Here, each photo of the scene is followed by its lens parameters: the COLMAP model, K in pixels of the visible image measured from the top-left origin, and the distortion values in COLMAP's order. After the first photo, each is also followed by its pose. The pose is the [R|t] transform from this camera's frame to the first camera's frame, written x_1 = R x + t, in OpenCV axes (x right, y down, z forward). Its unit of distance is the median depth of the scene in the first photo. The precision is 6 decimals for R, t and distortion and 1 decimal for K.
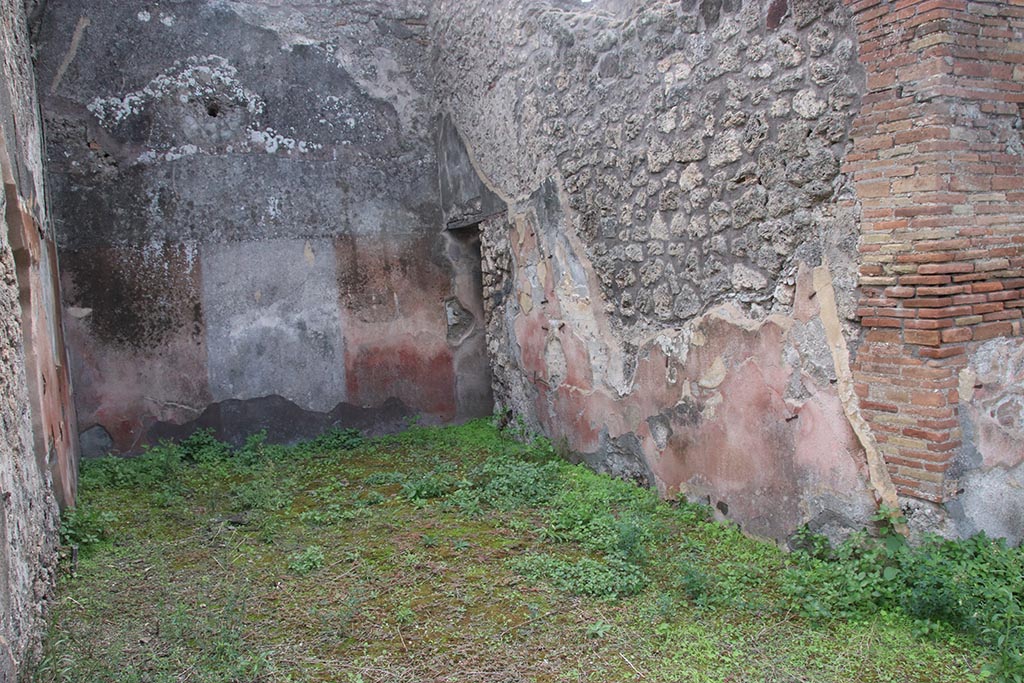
lens RADIAL K [[854.7, 0, 513.3], [0, 854.7, 348.4], [0, 0, 1]] dist [-0.150333, 0.154292]
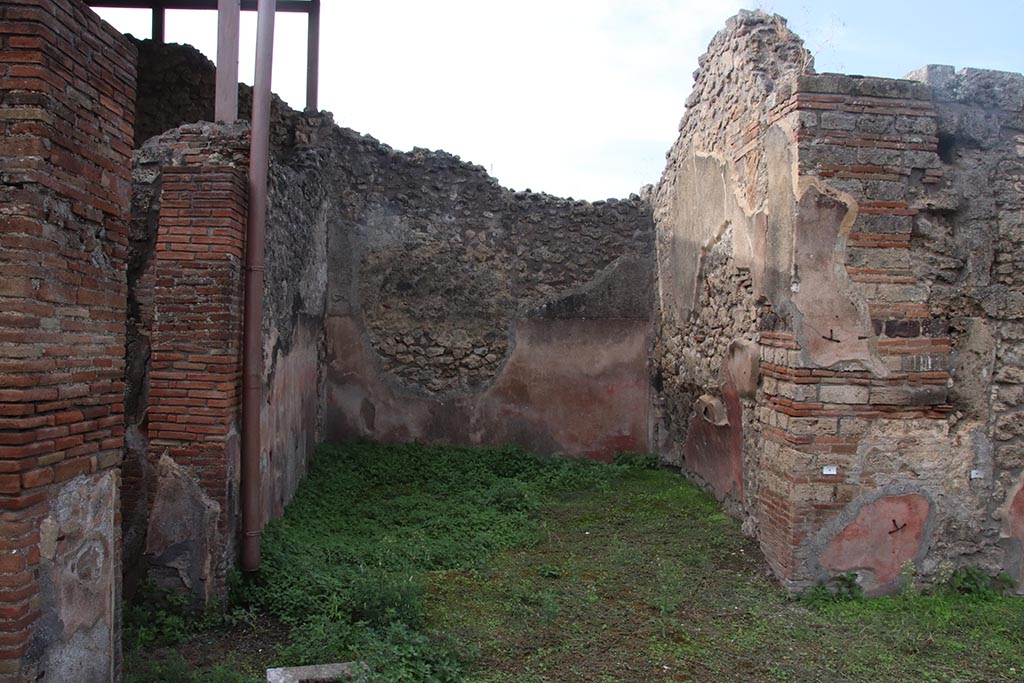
lens RADIAL K [[854.7, 0, 513.3], [0, 854.7, 348.4], [0, 0, 1]] dist [-0.150333, 0.154292]
pose [[0.403248, 0.074462, 0.912056, -0.019932], [0.039983, 0.994298, -0.098854, -0.041917], [-0.914217, 0.076329, 0.397971, 0.241103]]
